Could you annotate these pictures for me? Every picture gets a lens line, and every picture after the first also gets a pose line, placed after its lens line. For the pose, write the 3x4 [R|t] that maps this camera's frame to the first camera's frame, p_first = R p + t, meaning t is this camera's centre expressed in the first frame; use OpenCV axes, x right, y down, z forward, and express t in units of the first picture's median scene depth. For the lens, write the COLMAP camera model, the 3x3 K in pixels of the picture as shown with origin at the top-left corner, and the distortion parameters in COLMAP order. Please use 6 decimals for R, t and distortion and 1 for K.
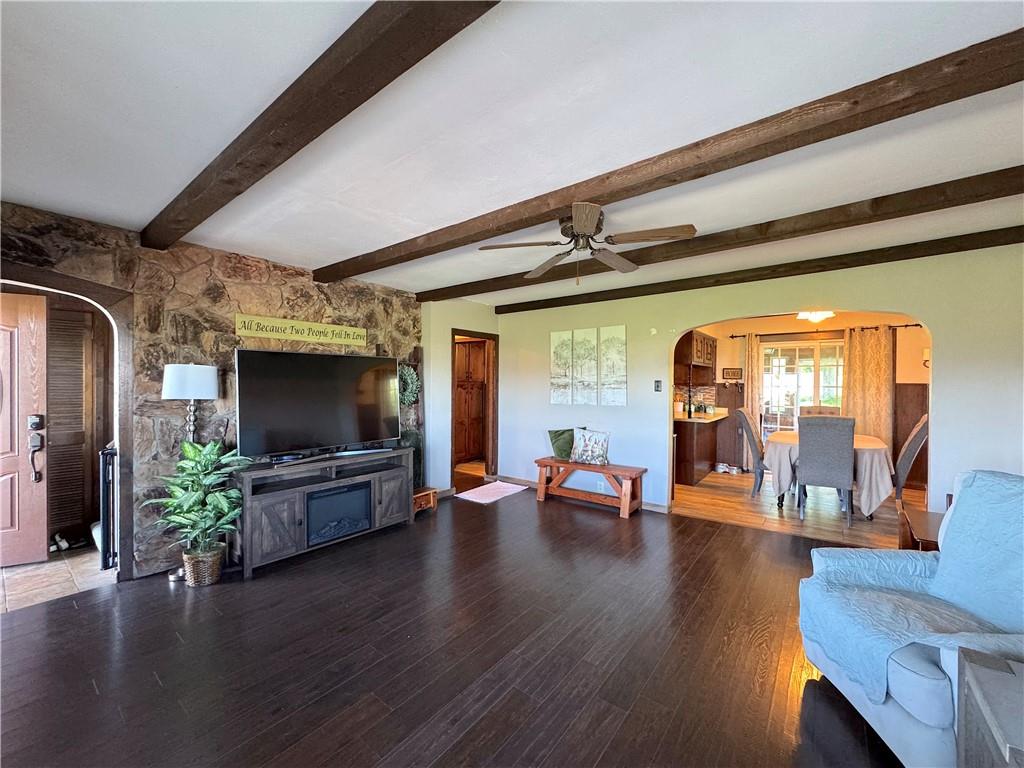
lens RADIAL K [[411.7, 0, 512.8], [0, 411.7, 385.7], [0, 0, 1]] dist [0.001576, -0.000175]
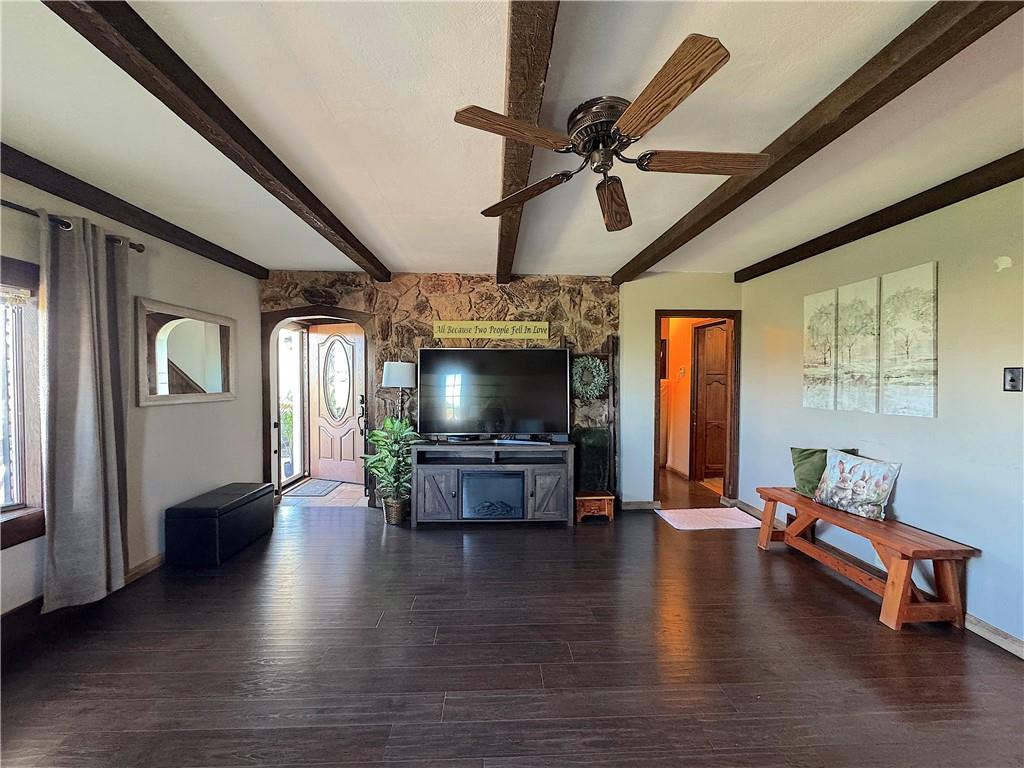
lens RADIAL K [[411.7, 0, 510.2], [0, 411.7, 385.1], [0, 0, 1]] dist [0.001576, -0.000175]
pose [[0.647072, 0.013569, -0.762308, 0.333875], [-0.006307, 0.999903, 0.012445, 0.004647], [0.762403, -0.003245, 0.647095, 0.263014]]
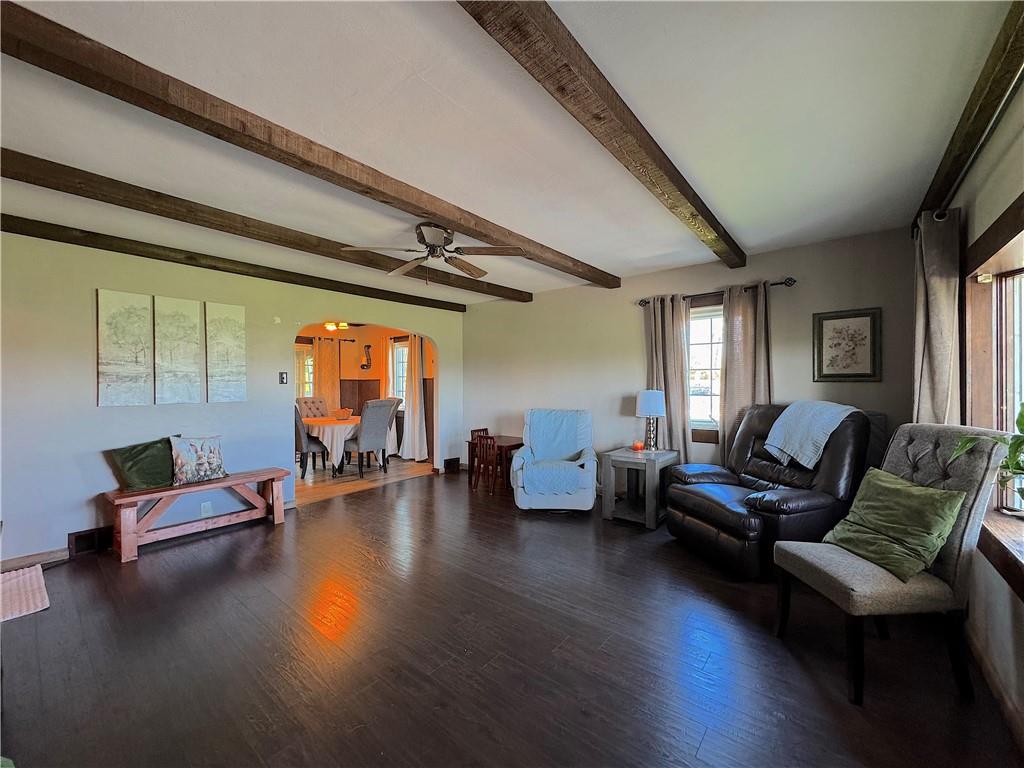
lens RADIAL K [[411.7, 0, 513.2], [0, 411.7, 384.6], [0, 0, 1]] dist [0.001576, -0.000175]
pose [[0.030788, -0.001727, 0.999524, -0.576497], [0.008035, 0.999967, 0.001480, 0.017904], [-0.999494, 0.007986, 0.030800, 0.428210]]
